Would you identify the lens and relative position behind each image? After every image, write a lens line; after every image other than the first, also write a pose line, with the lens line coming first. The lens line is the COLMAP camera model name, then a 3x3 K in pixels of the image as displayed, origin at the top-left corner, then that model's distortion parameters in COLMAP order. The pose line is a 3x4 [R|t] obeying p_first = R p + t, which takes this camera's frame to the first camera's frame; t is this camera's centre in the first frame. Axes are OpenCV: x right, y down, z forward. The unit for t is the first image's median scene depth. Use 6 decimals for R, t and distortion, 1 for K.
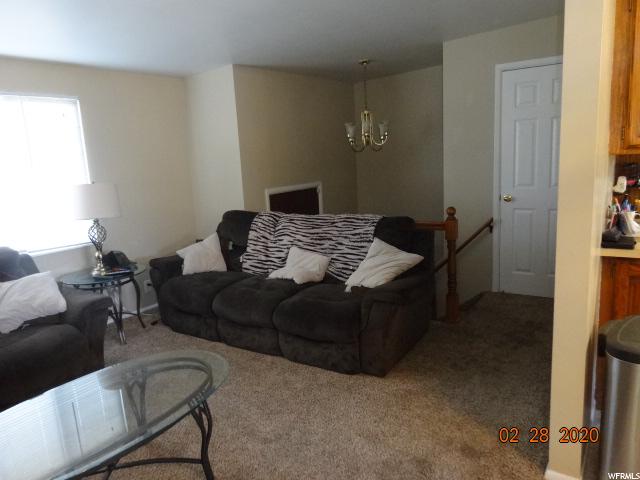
lens RADIAL K [[464.6, 0, 318.0], [0, 464.6, 245.9], [0, 0, 1]] dist [-0.009561, -0.006899]
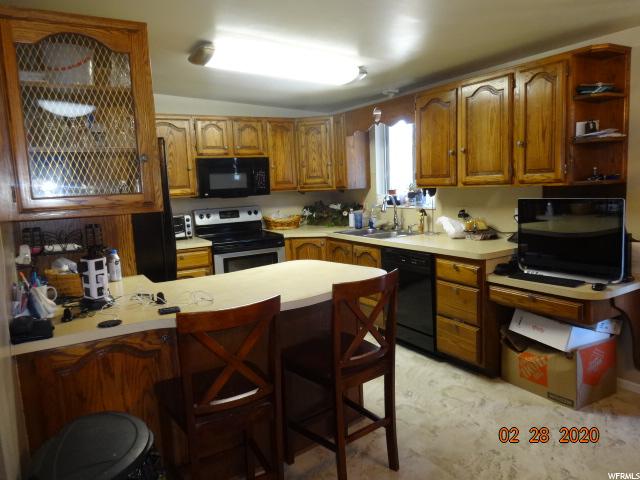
lens RADIAL K [[464.6, 0, 320.3], [0, 464.6, 241.5], [0, 0, 1]] dist [-0.009561, -0.006899]
pose [[0.420169, -0.070881, 0.904674, 0.102110], [0.189792, 0.981760, -0.011227, -0.035751], [-0.887377, 0.176417, 0.425957, 0.135048]]
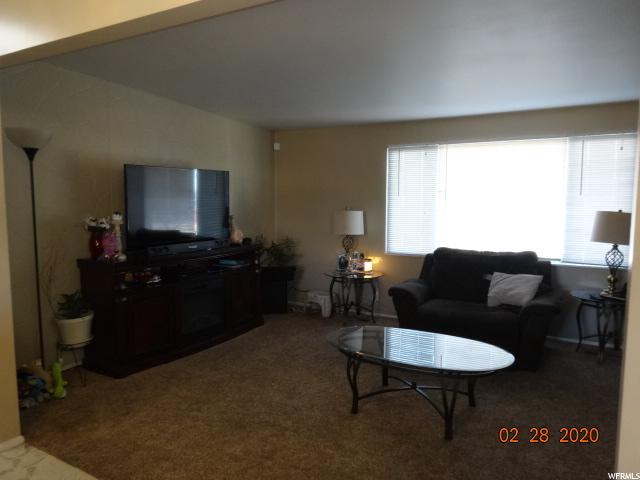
lens RADIAL K [[464.6, 0, 319.8], [0, 464.6, 242.2], [0, 0, 1]] dist [-0.009561, -0.006899]
pose [[0.077457, 0.149979, -0.985650, 0.579097], [-0.189613, 0.972793, 0.133122, -0.084127], [0.978799, 0.176580, 0.103788, 0.242605]]
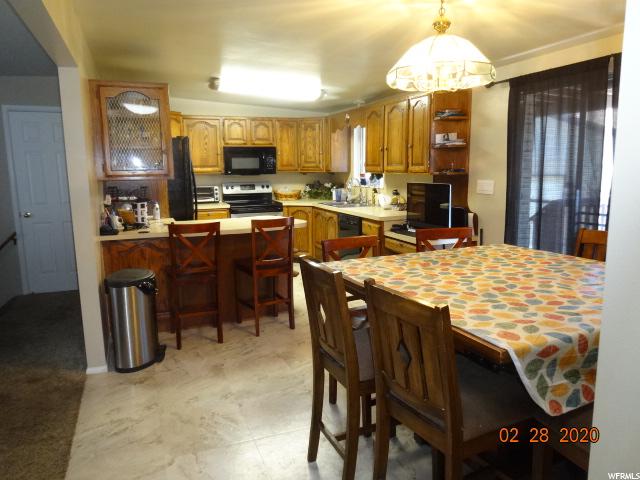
lens RADIAL K [[464.6, 0, 320.2], [0, 464.6, 244.7], [0, 0, 1]] dist [-0.009561, -0.006899]
pose [[0.556943, -0.083859, 0.826307, -0.208456], [0.133294, 0.991018, 0.010732, 0.077972], [-0.819785, 0.104164, 0.563118, -0.372558]]
